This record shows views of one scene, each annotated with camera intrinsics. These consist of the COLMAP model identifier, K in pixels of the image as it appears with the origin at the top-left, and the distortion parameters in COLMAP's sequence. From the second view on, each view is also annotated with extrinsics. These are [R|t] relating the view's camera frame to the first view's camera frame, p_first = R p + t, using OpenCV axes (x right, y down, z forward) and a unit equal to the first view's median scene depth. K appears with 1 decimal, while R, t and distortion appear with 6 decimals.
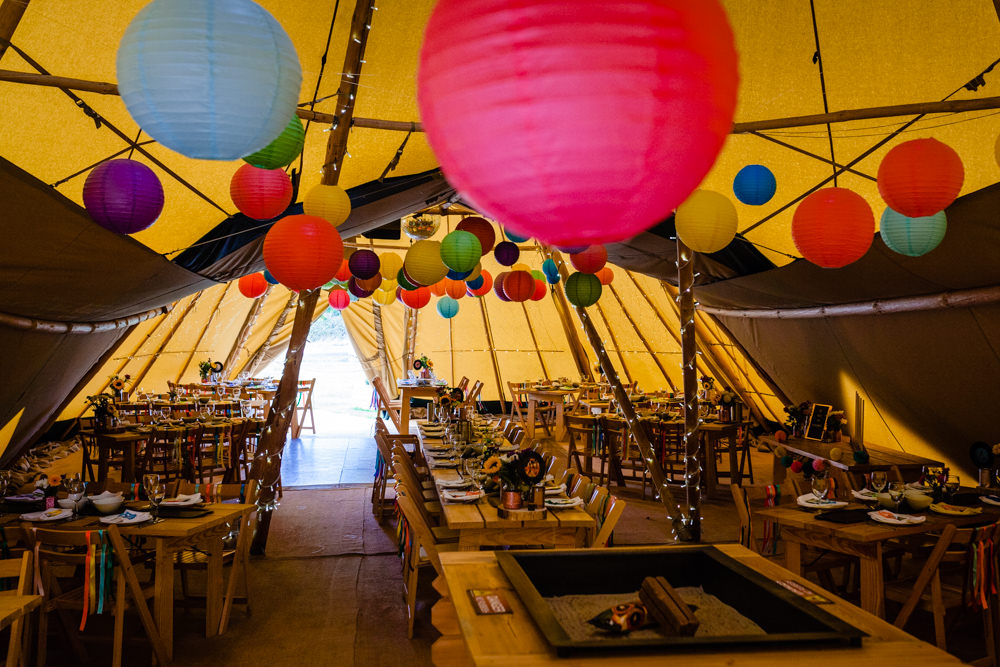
lens RADIAL K [[964.4, 0, 500.0], [0, 964.4, 333.5], [0, 0, 1]] dist [-0.003239, -0.018362]
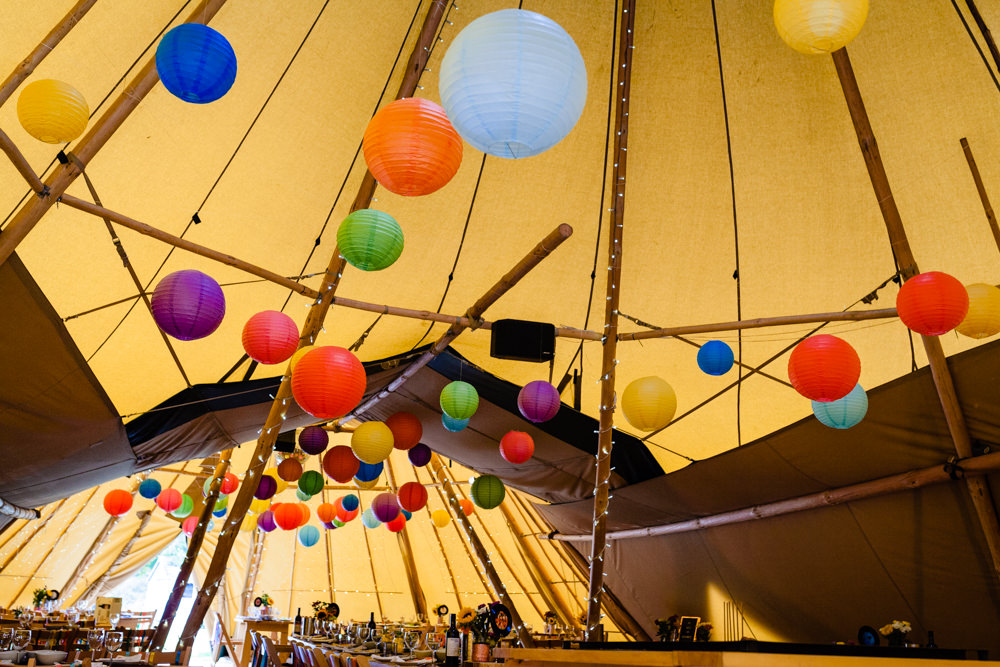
lens RADIAL K [[888.0, 0, 500.0], [0, 888.0, 333.5], [0, 0, 1]] dist [-0.005766, -0.002670]
pose [[0.984574, 0.074529, 0.158302, -0.099010], [-0.029840, 0.963014, -0.267794, 0.067866], [-0.172405, 0.258939, 0.950383, 0.007857]]
